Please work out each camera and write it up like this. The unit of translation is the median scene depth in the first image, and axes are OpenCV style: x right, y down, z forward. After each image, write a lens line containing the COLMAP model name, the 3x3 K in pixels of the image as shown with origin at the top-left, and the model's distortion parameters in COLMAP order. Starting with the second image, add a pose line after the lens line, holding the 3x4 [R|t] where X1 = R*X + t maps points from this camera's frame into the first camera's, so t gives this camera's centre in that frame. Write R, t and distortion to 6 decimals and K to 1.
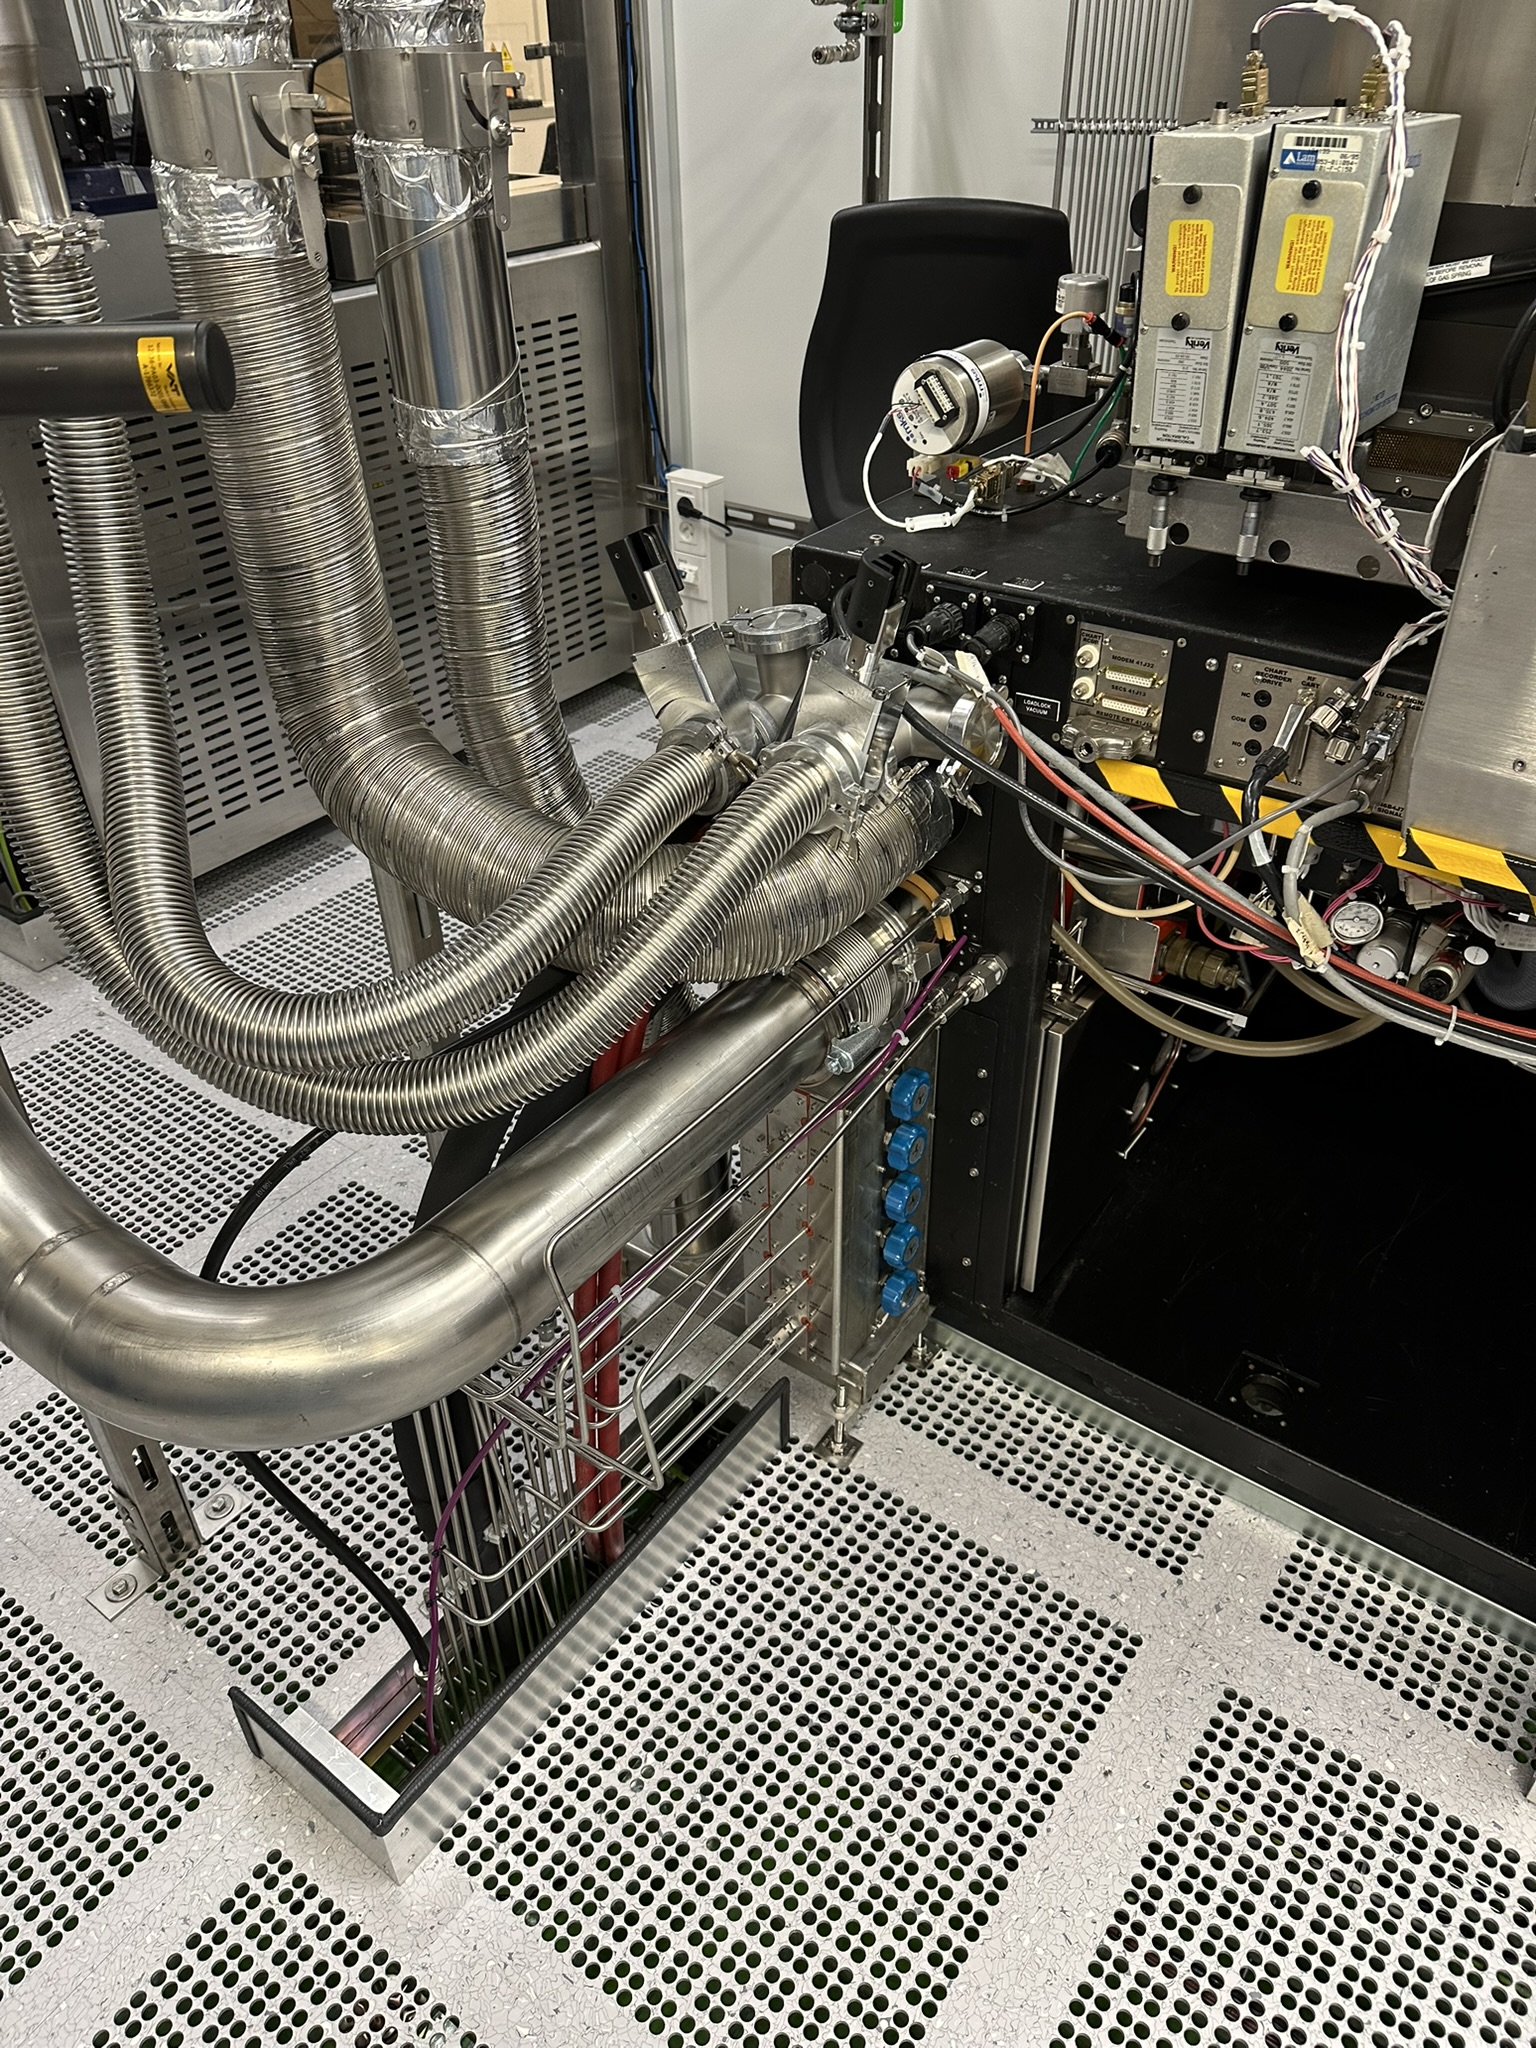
lens RADIAL K [[1447.3, 0, 780.8], [0, 1447.3, 1019.3], [0, 0, 1]] dist [0.048522, -0.056693]
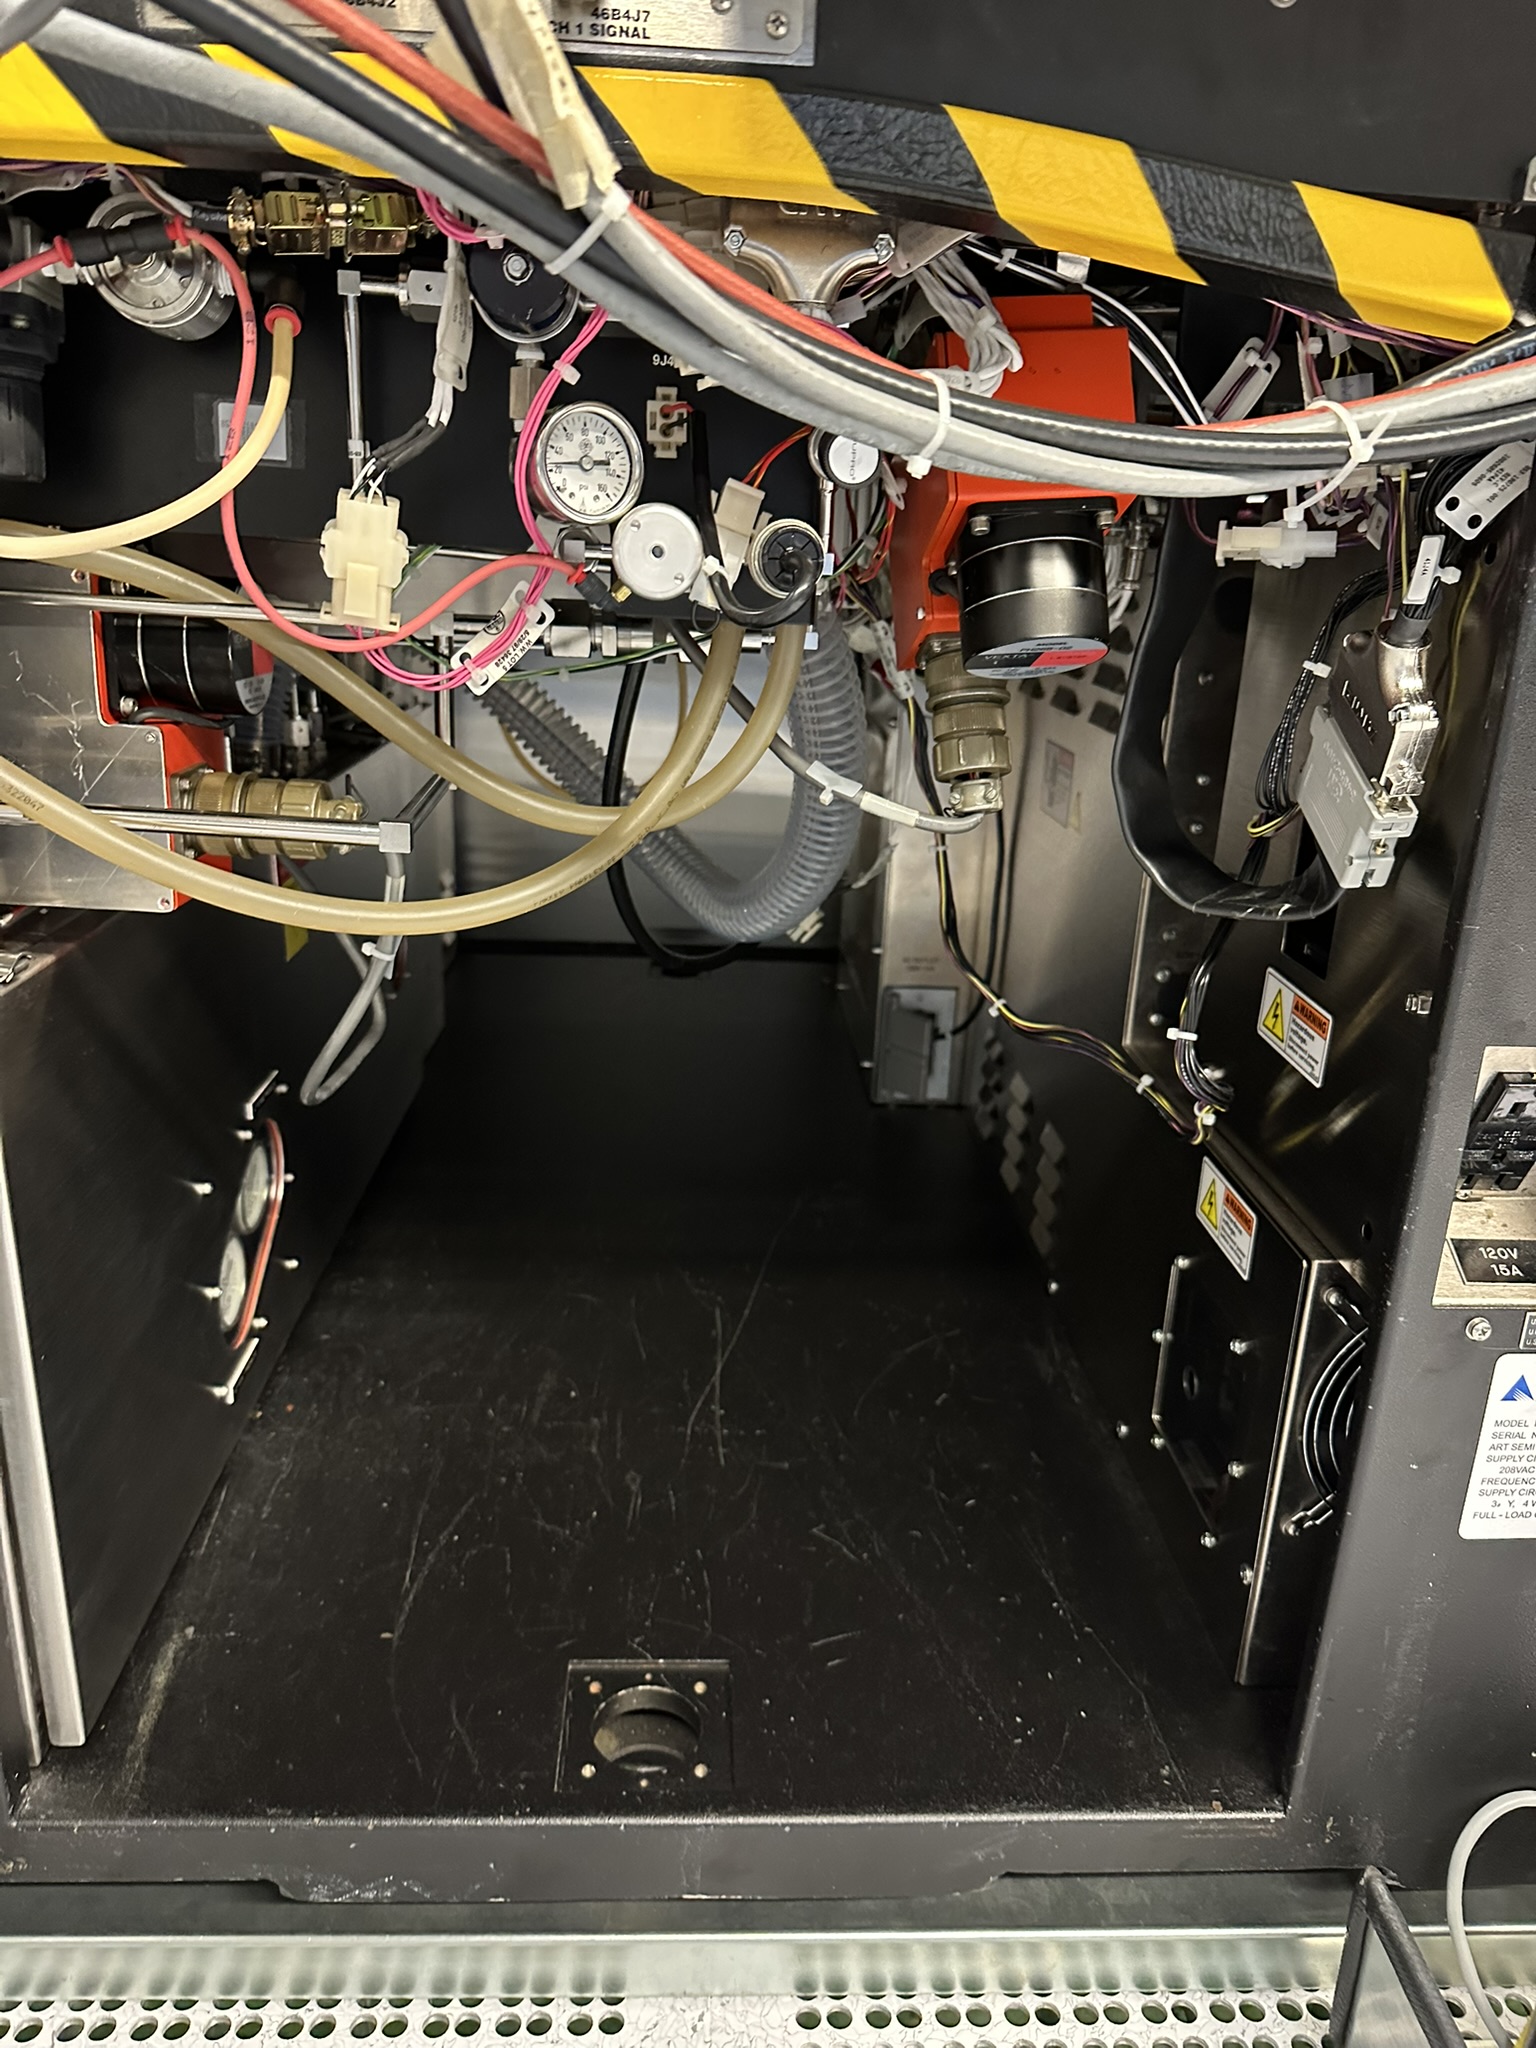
lens RADIAL K [[1447.3, 0, 777.7], [0, 1447.3, 1026.9], [0, 0, 1]] dist [0.048522, -0.056693]
pose [[0.783974, -0.162602, 0.599120, 0.156099], [0.319512, 0.933134, -0.164841, 0.179845], [-0.532256, 0.320657, 0.783506, 0.691912]]
